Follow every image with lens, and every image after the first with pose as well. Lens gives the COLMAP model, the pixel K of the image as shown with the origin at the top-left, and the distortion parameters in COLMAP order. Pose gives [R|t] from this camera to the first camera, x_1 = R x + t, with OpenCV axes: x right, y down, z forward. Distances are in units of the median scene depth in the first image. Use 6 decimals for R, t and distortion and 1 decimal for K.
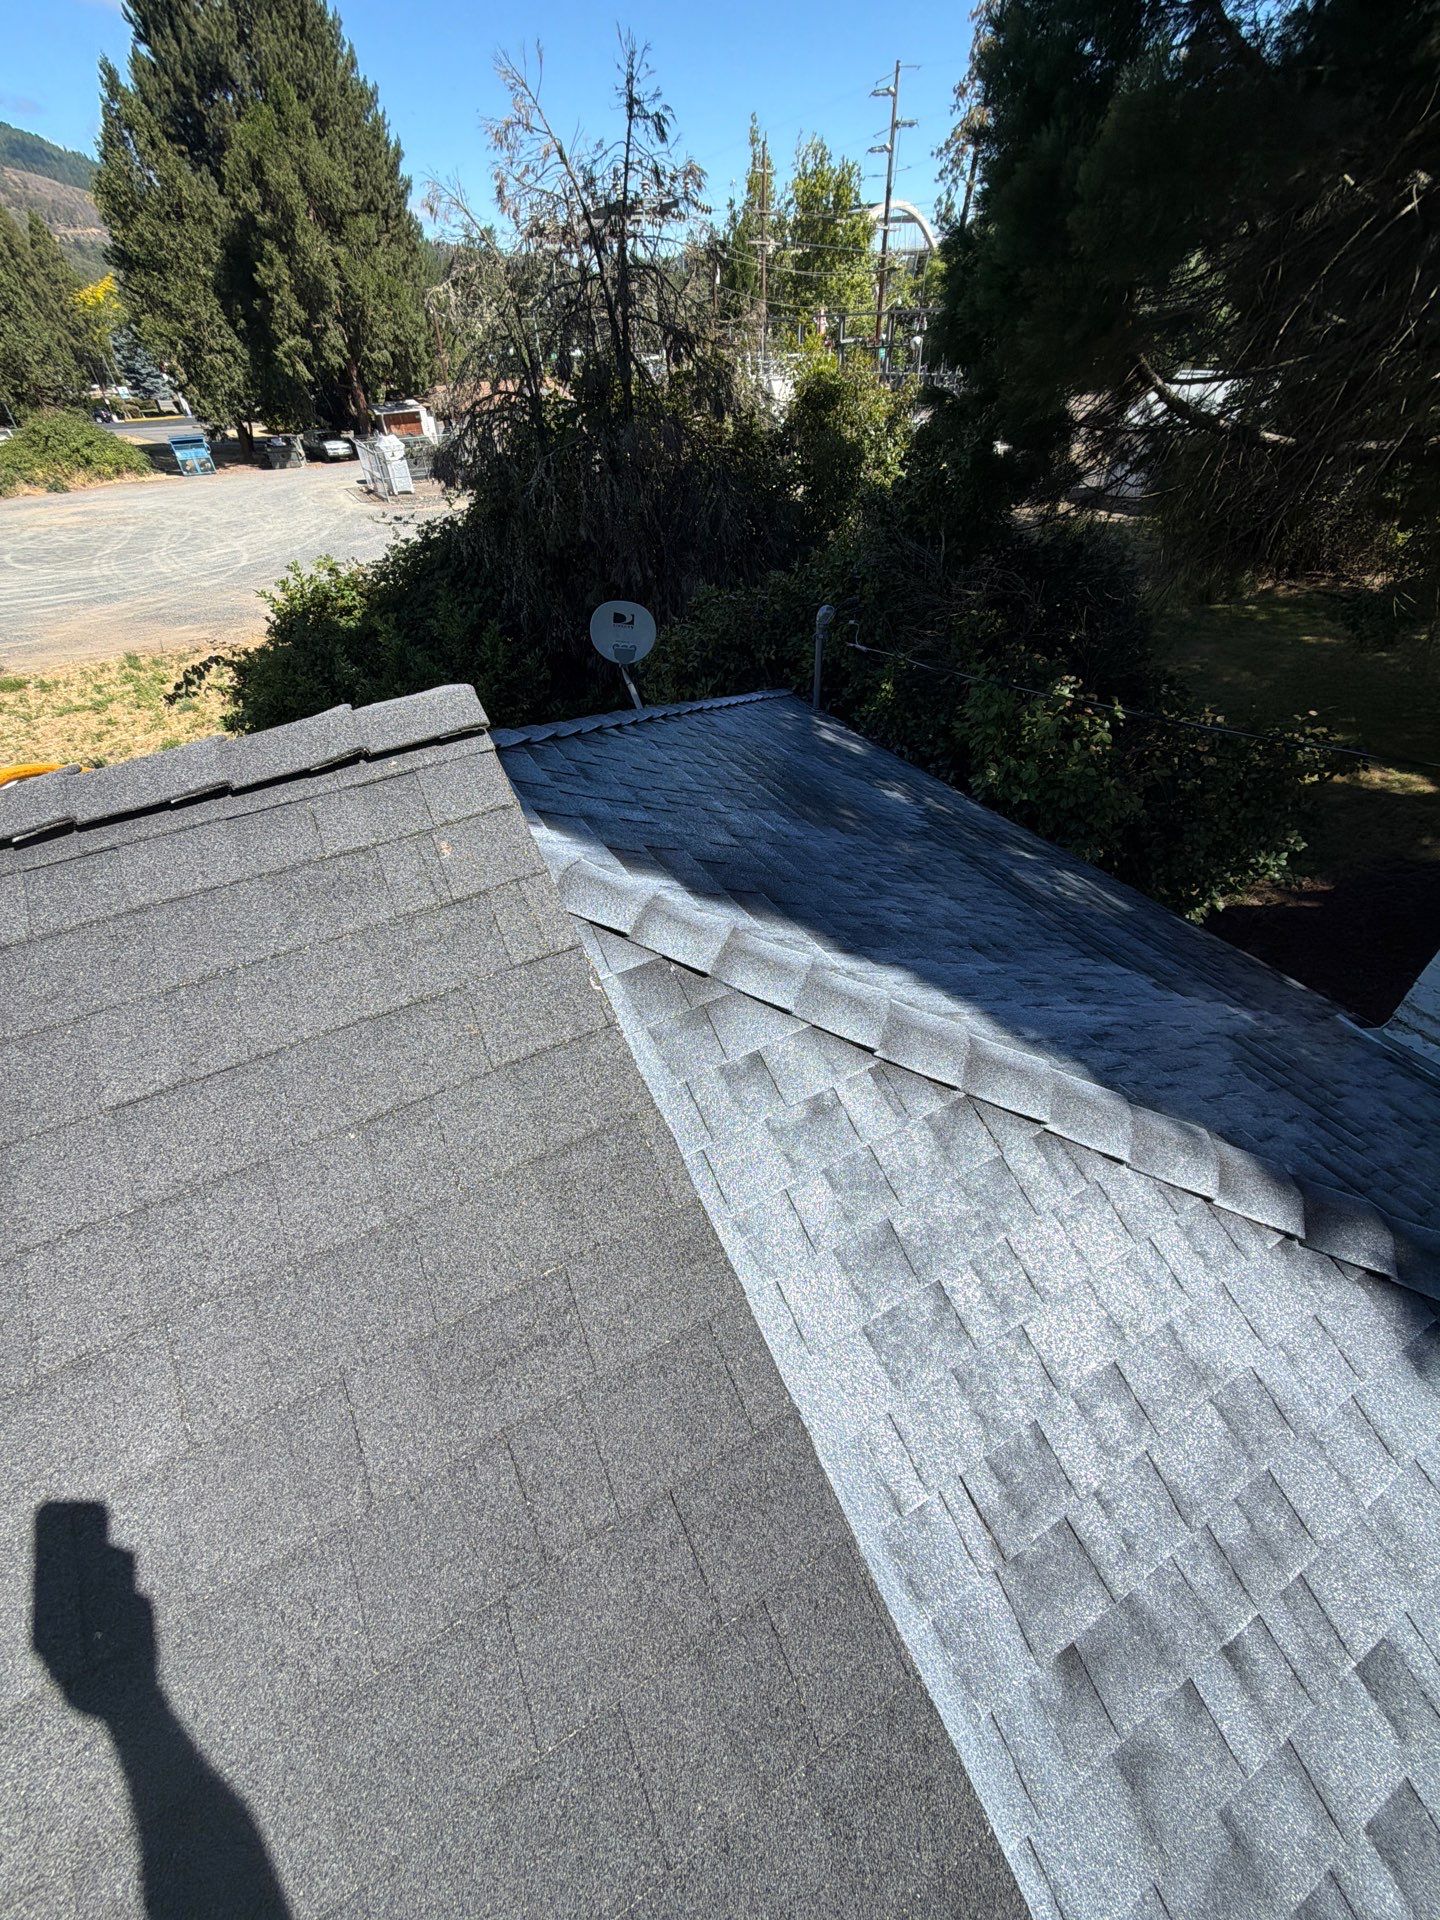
lens RADIAL K [[762.1, 0, 709.6], [0, 762.1, 961.8], [0, 0, 1]] dist [0.000576, 0.000243]
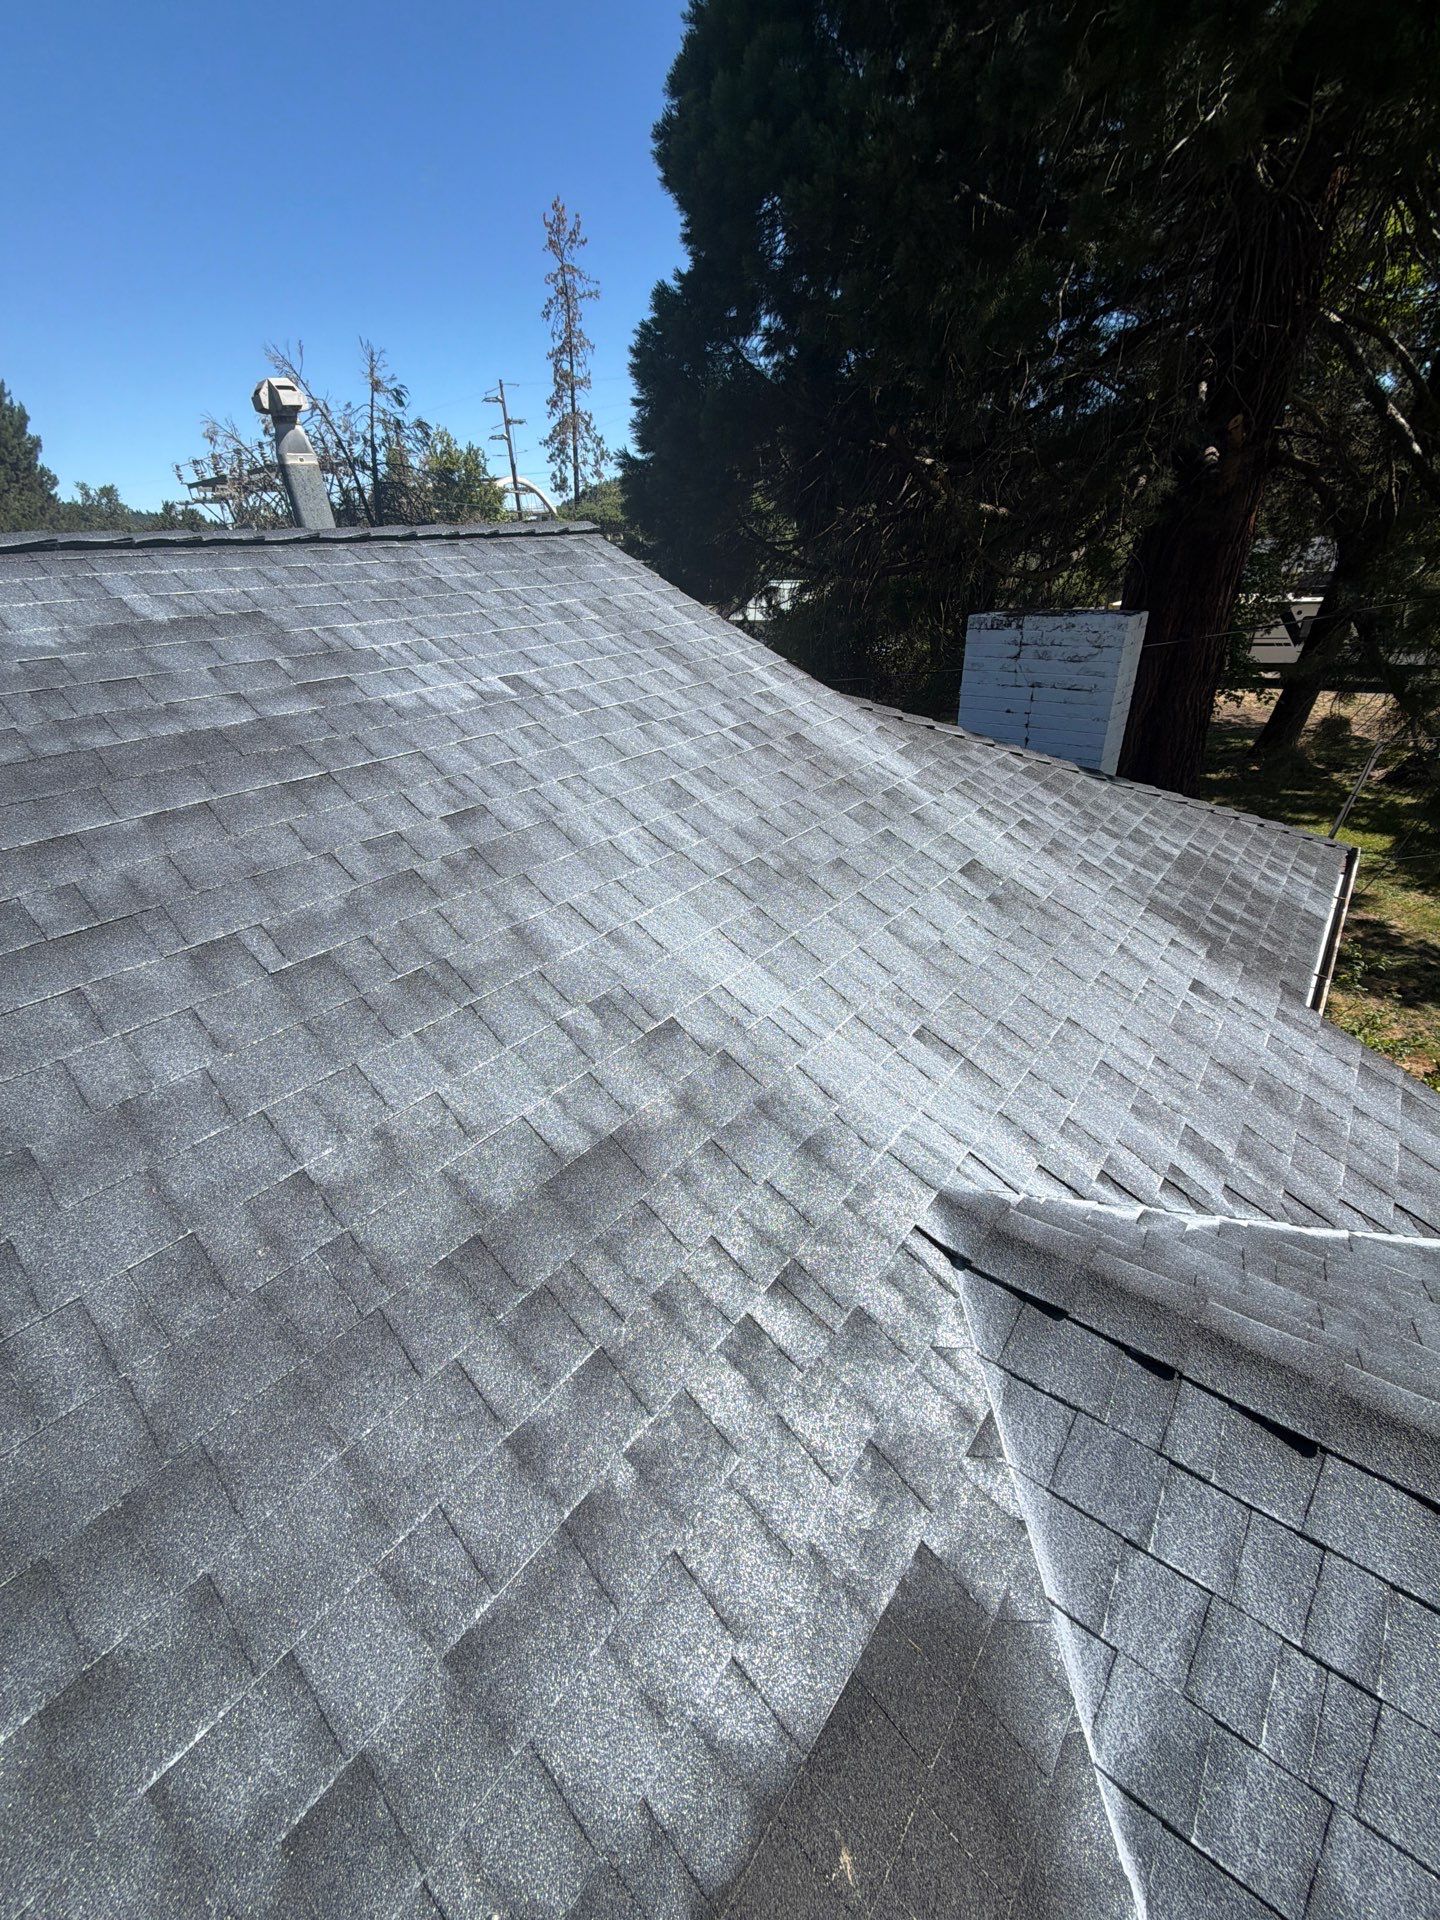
lens RADIAL K [[762.1, 0, 714.8], [0, 762.1, 959.5], [0, 0, 1]] dist [0.000576, 0.000243]
pose [[0.923485, -0.183163, 0.337085, -0.200394], [0.252768, 0.951480, -0.175479, 0.331306], [-0.288589, 0.247257, 0.924976, -0.250236]]
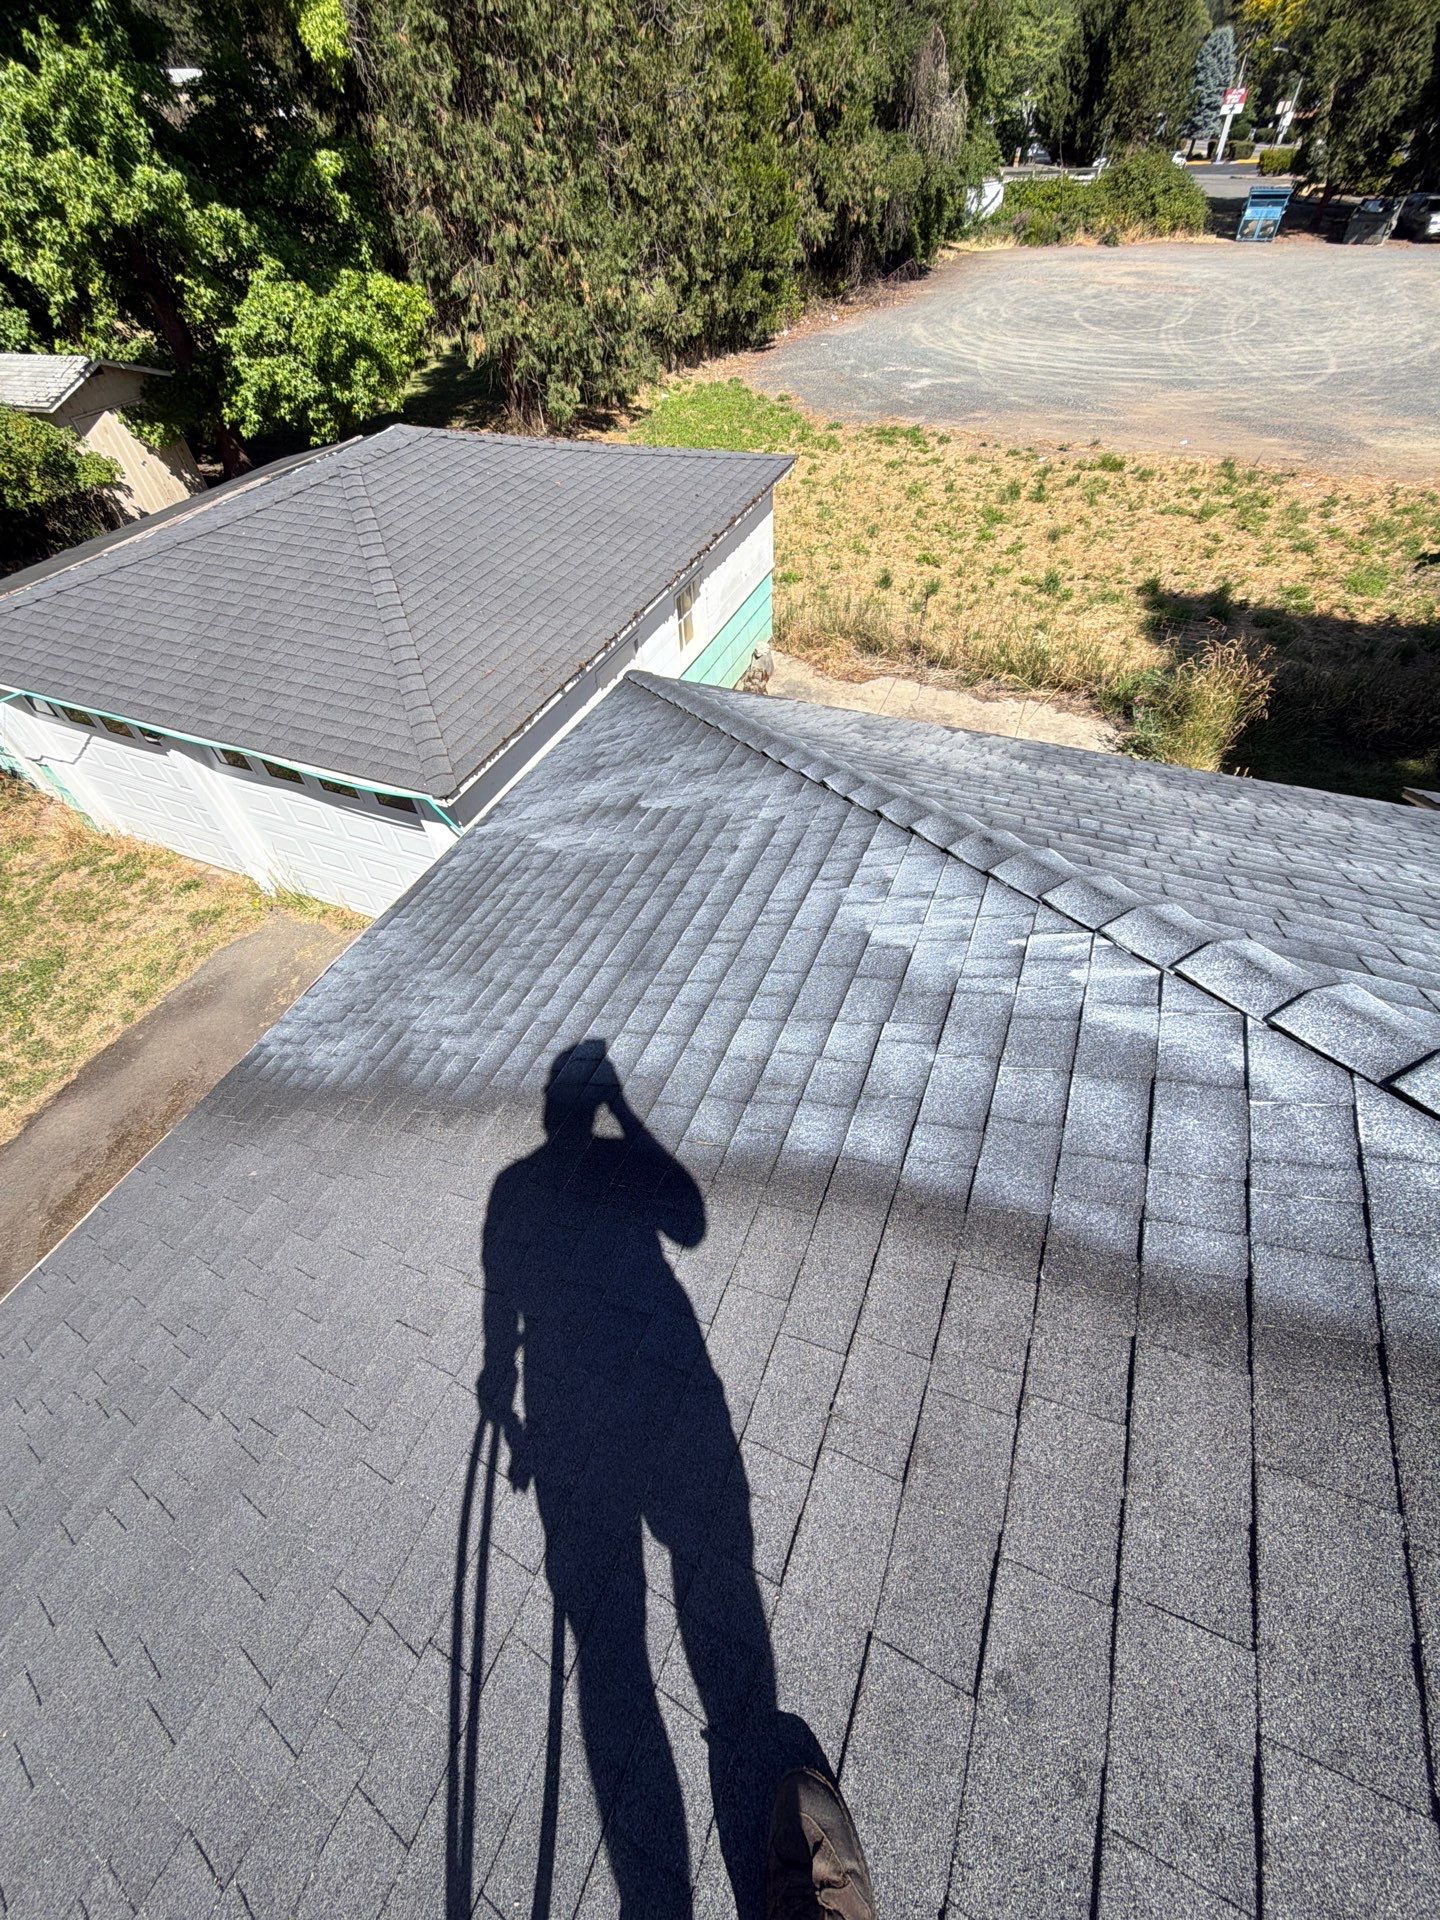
lens RADIAL K [[762.1, 0, 722.5], [0, 762.1, 960.6], [0, 0, 1]] dist [0.000576, 0.000243]
pose [[0.624113, 0.593528, -0.508141, -0.790906], [-0.491101, 0.803817, 0.335704, 0.166707], [0.607703, 0.040031, 0.793155, -0.160931]]
